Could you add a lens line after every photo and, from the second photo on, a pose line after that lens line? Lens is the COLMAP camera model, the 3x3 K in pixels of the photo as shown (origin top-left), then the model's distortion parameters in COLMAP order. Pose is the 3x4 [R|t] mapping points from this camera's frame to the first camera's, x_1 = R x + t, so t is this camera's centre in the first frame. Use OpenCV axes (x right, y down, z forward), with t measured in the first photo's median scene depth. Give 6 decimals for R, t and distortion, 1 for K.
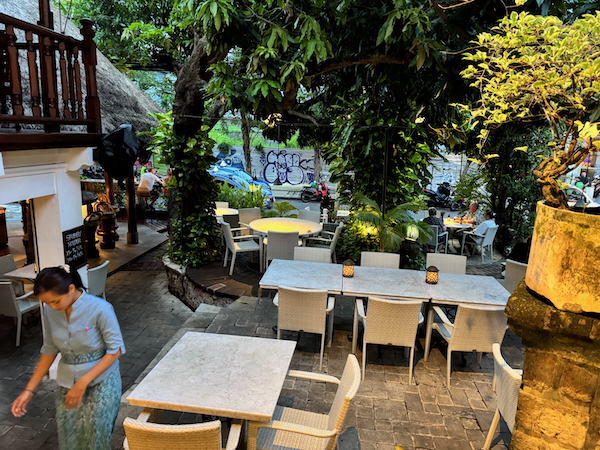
lens RADIAL K [[427.2, 0, 293.5], [0, 427.2, 226.5], [0, 0, 1]] dist [0.055194, -0.010423]
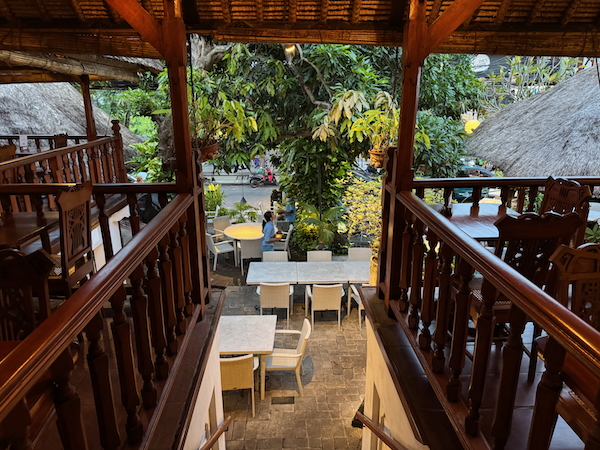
lens RADIAL K [[427.2, 0, 304.7], [0, 427.2, 222.0], [0, 0, 1]] dist [0.055194, -0.010423]
pose [[0.985345, -0.080940, 0.150148, -0.086954], [0.070193, 0.994668, 0.075554, -0.196745], [-0.155463, -0.063907, 0.985772, -0.612884]]
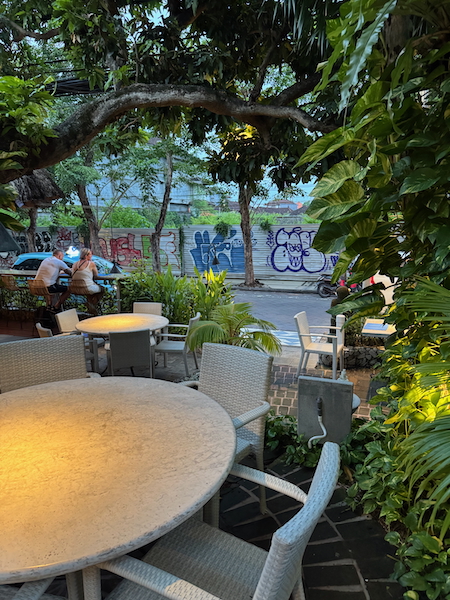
lens RADIAL K [[427.2, 0, 224.3], [0, 427.2, 301.5], [0, 0, 1]] dist [0.055194, -0.010423]
pose [[0.969337, -0.007564, -0.245620, 0.185064], [-0.001821, 0.999278, -0.037962, -0.106024], [0.245730, 0.037245, 0.968622, 1.321717]]
